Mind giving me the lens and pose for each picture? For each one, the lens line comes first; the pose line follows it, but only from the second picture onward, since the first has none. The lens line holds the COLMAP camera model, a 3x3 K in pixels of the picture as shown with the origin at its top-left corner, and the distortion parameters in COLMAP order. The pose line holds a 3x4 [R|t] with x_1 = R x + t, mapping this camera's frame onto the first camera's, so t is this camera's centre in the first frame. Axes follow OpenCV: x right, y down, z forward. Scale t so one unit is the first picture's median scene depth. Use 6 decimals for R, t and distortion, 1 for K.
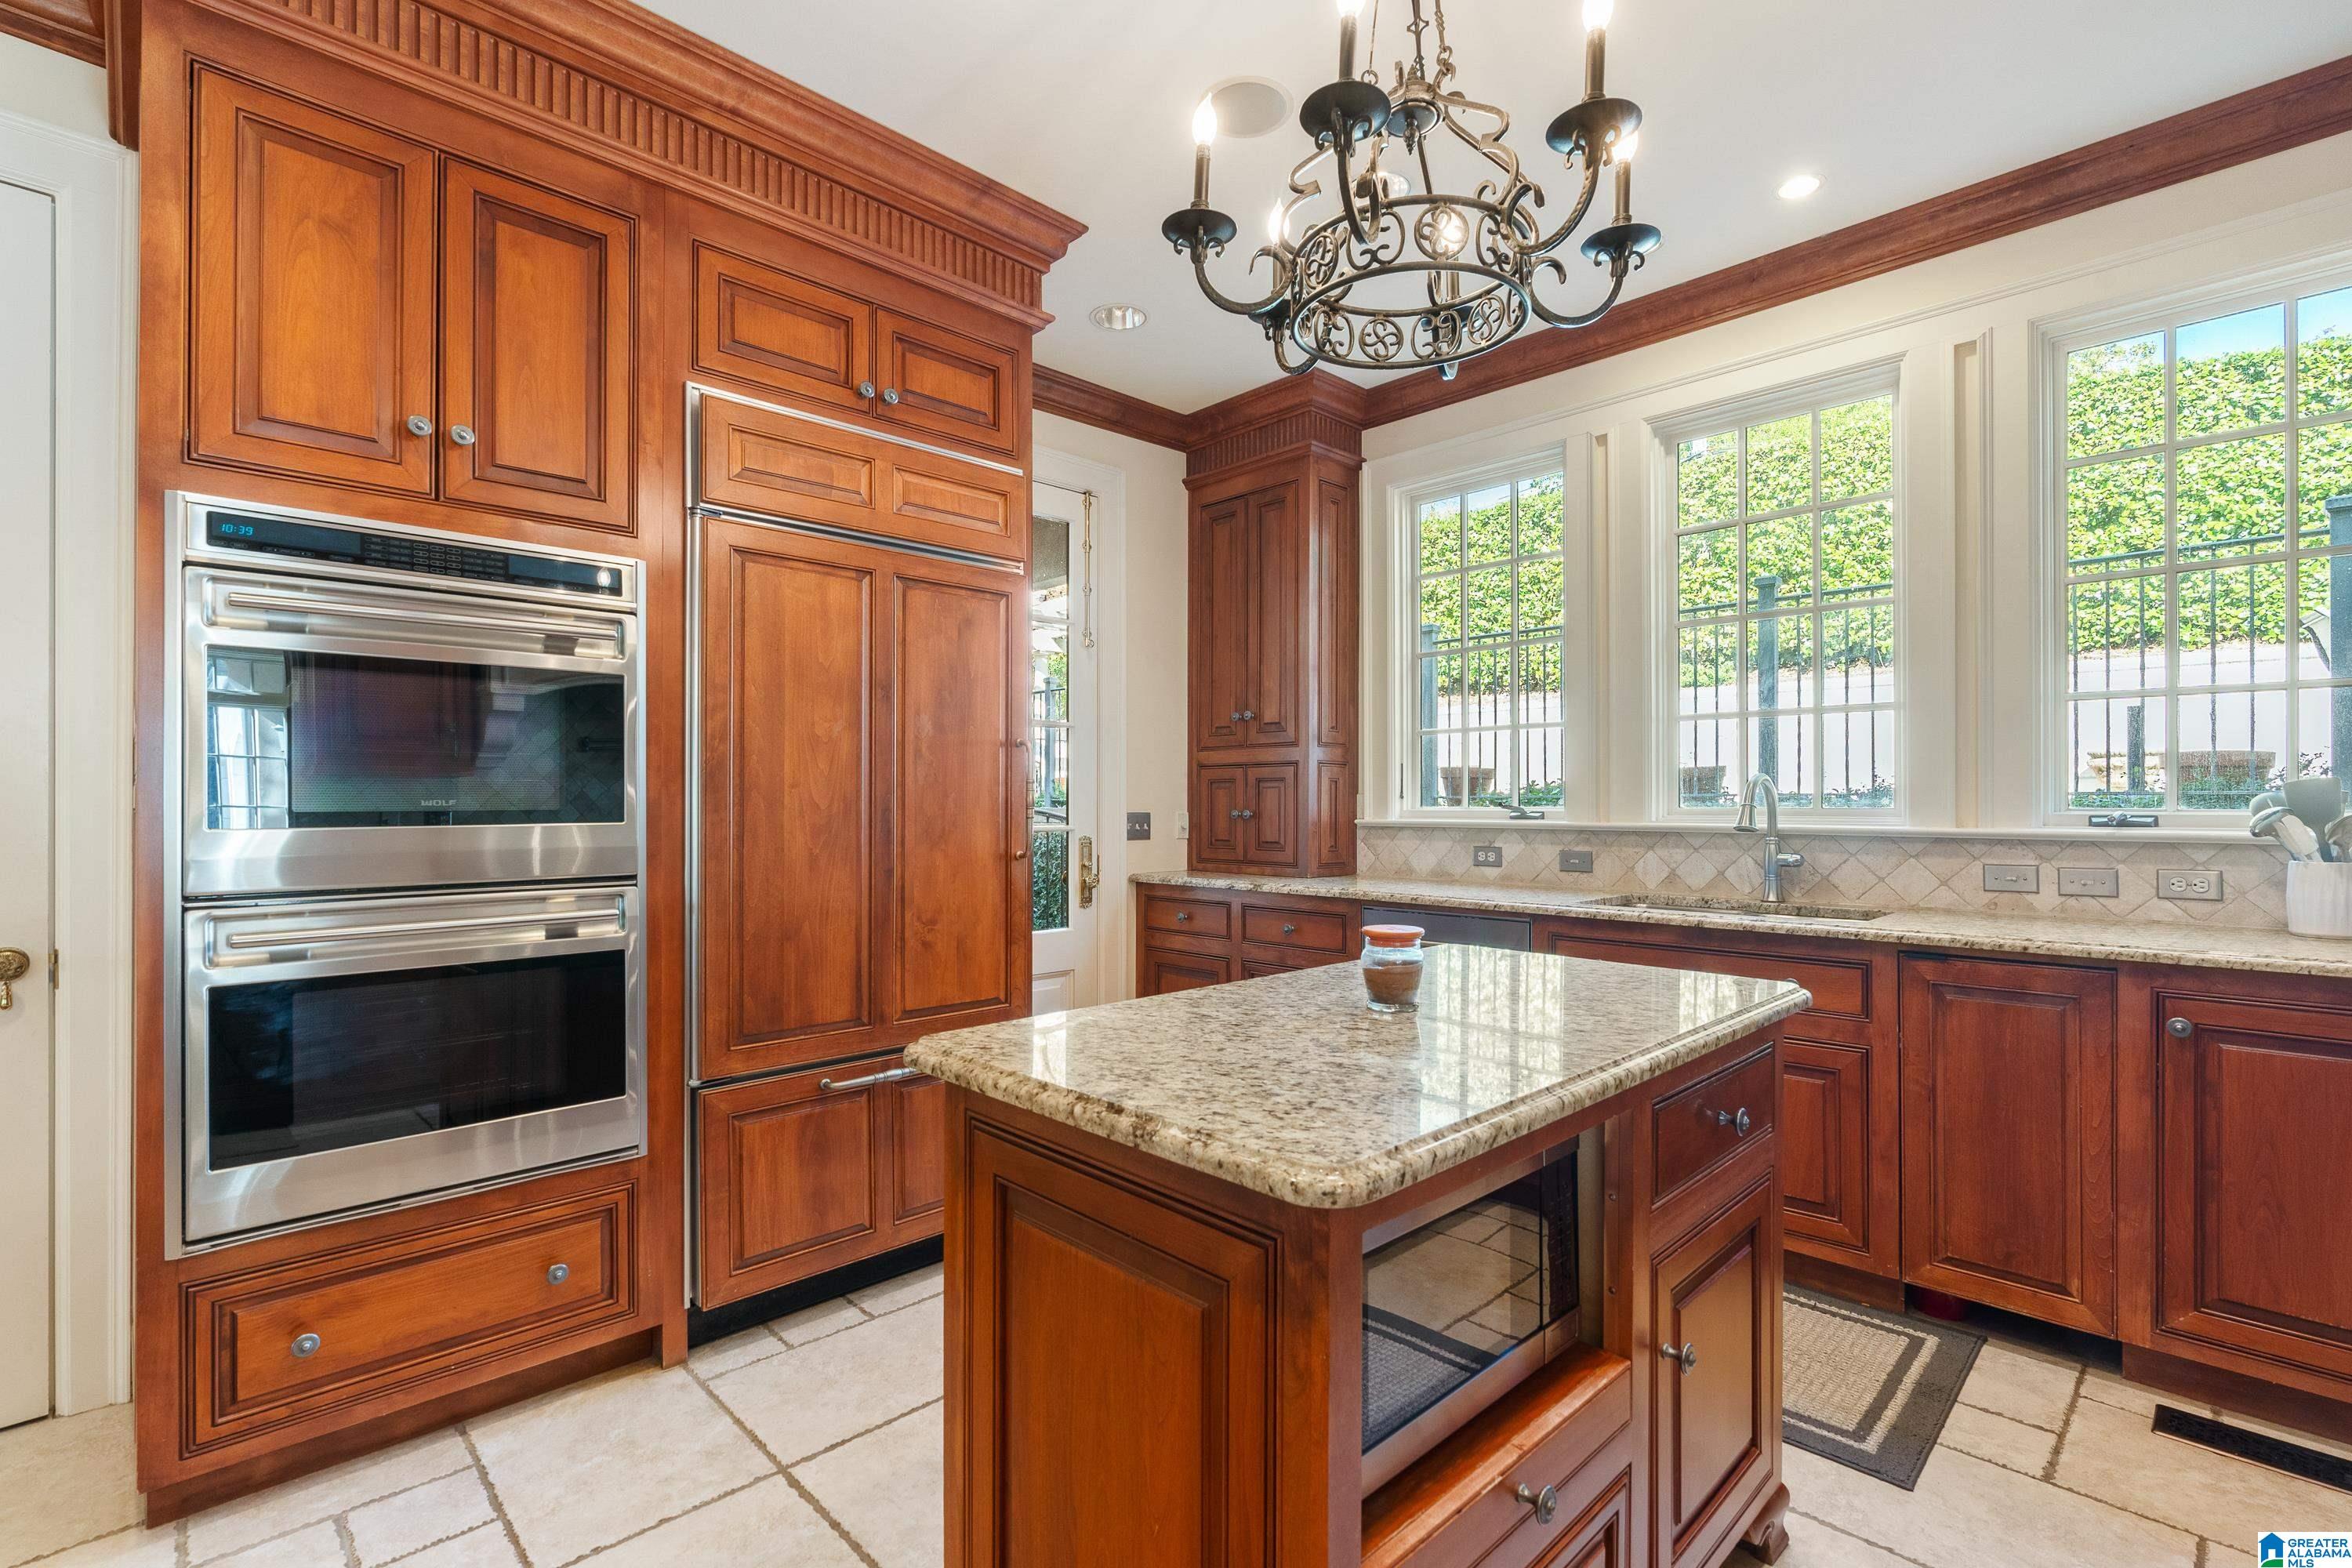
lens RADIAL K [[1059.0, 0, 1170.5], [0, 1059.0, 790.1], [0, 0, 1]] dist [-0.017532, 0.008531]
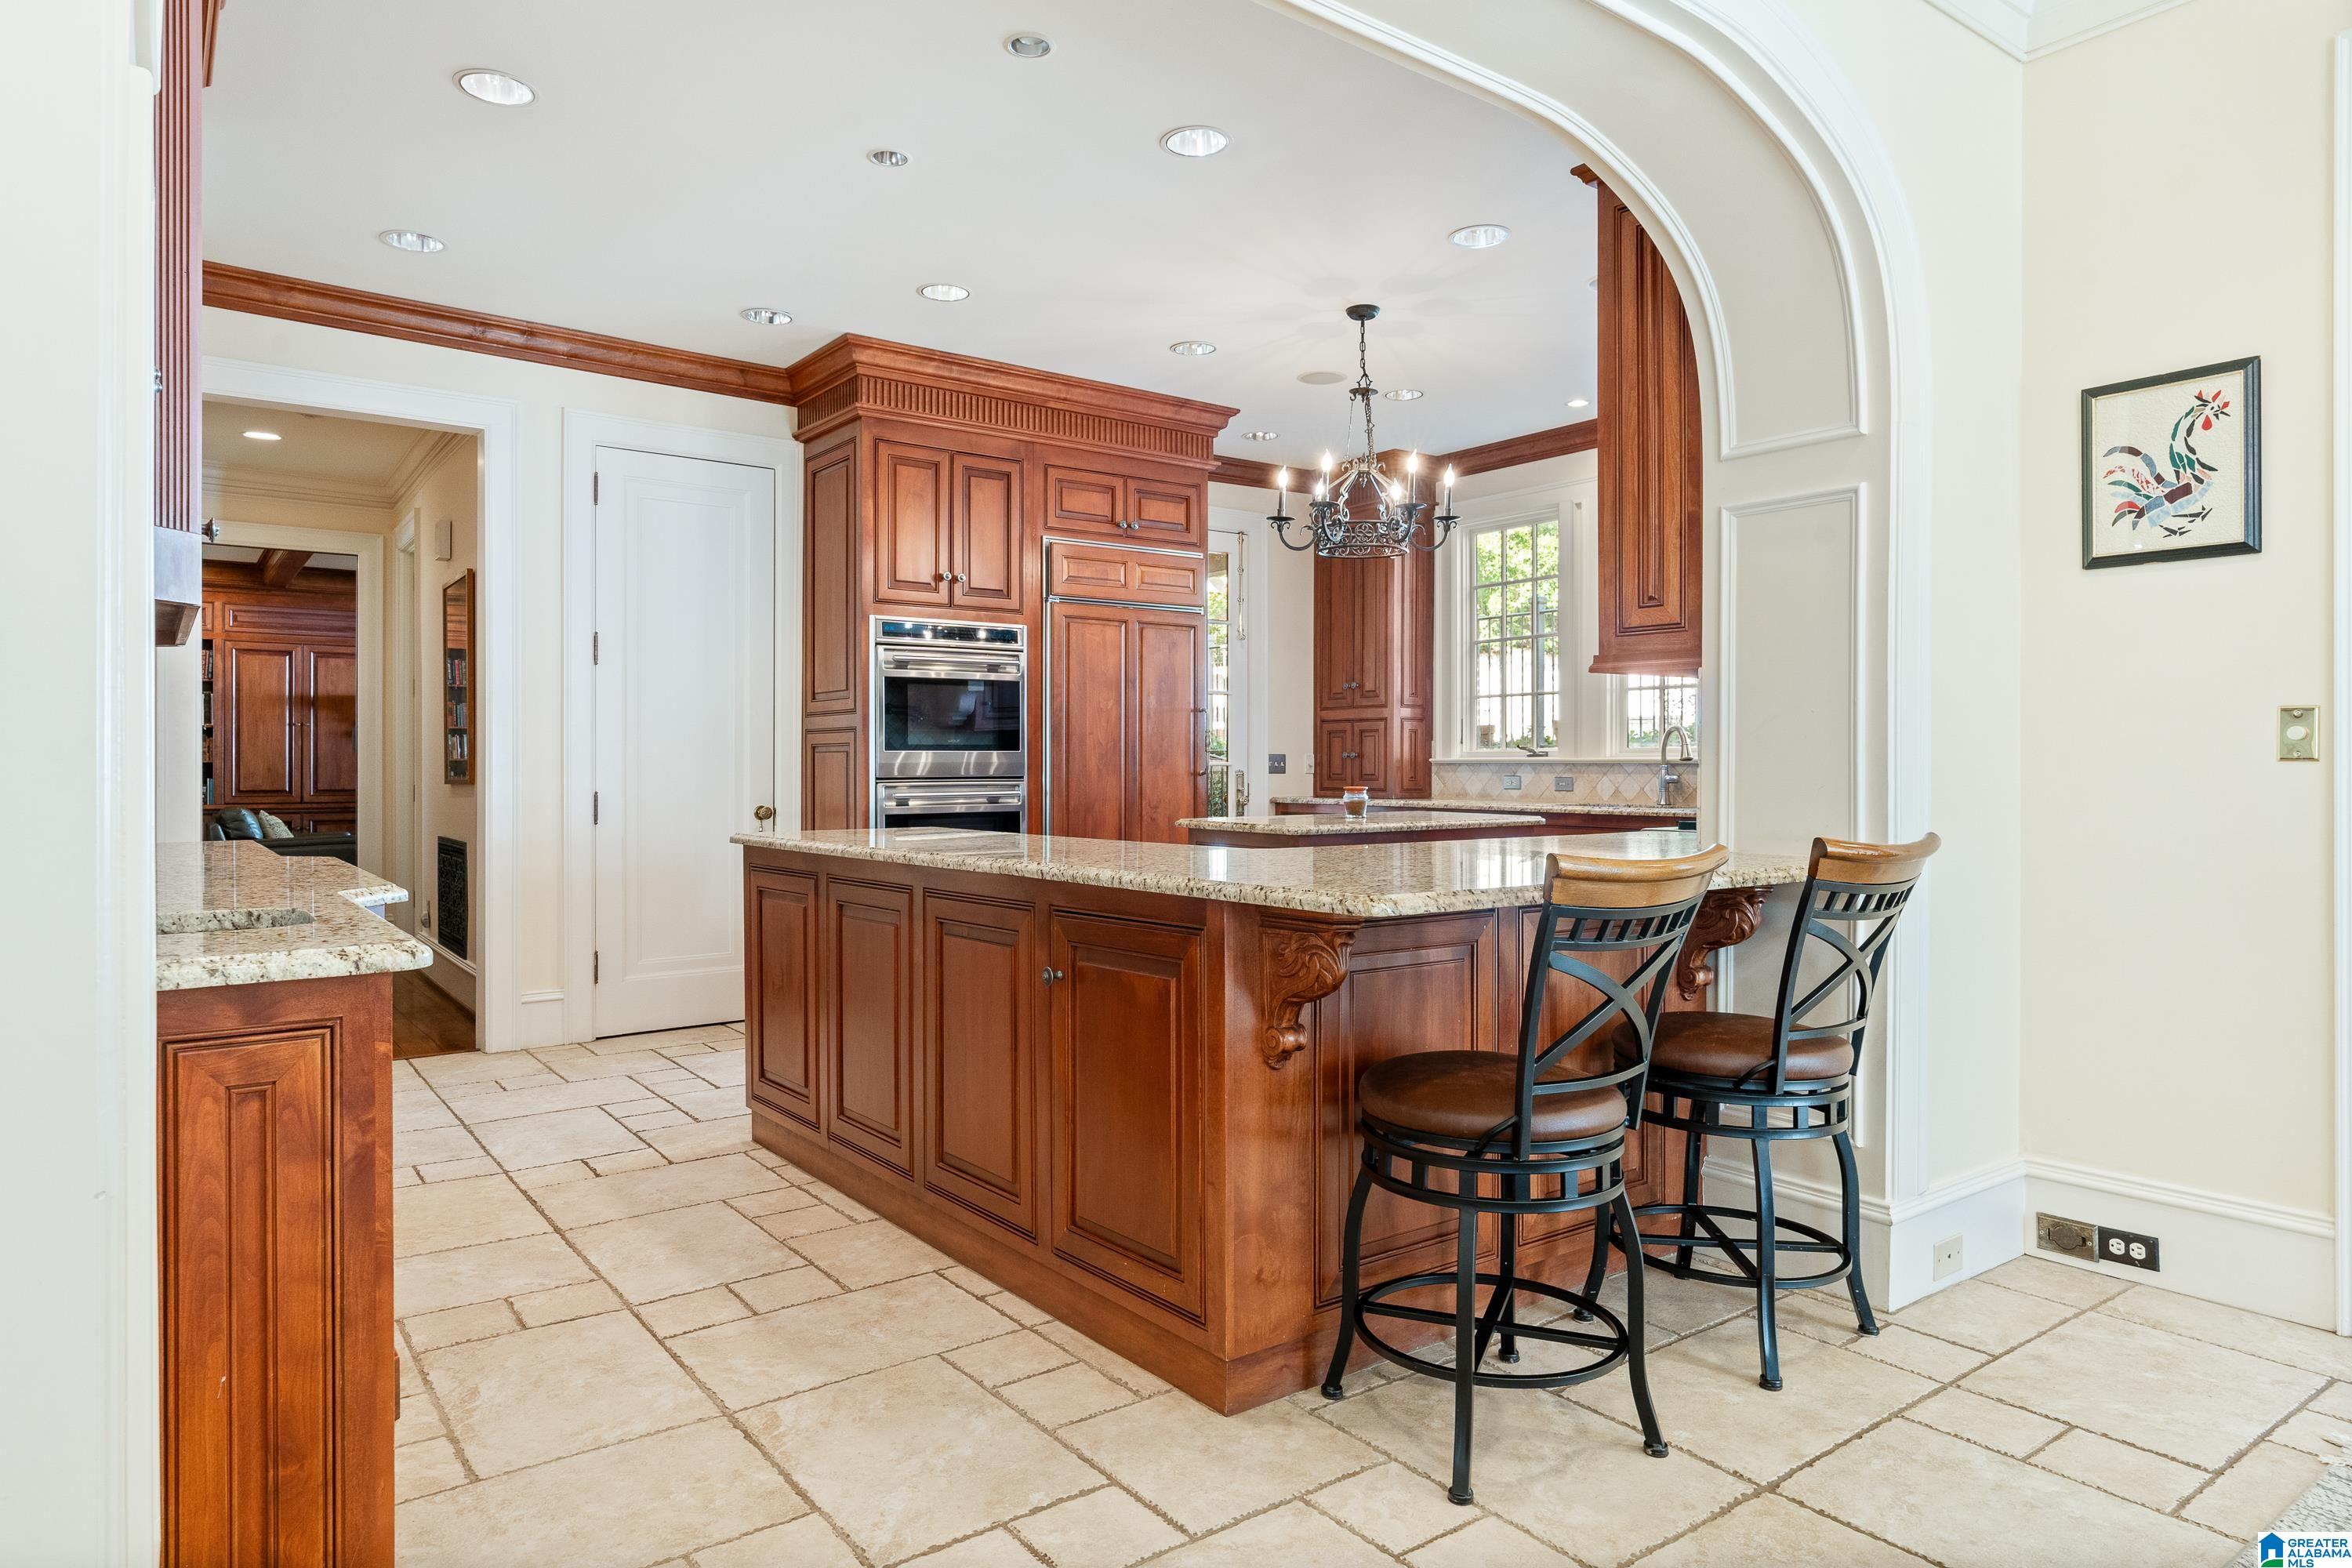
lens RADIAL K [[1393.0, 0, 1171.0], [0, 1393.0, 766.7], [0, 0, 1]] dist [0.001680, -0.000189]
pose [[0.991226, -0.000130, -0.132176, 0.113440], [0.001794, 0.999921, 0.012473, 0.021478], [0.132164, -0.012600, 0.991148, -1.306389]]
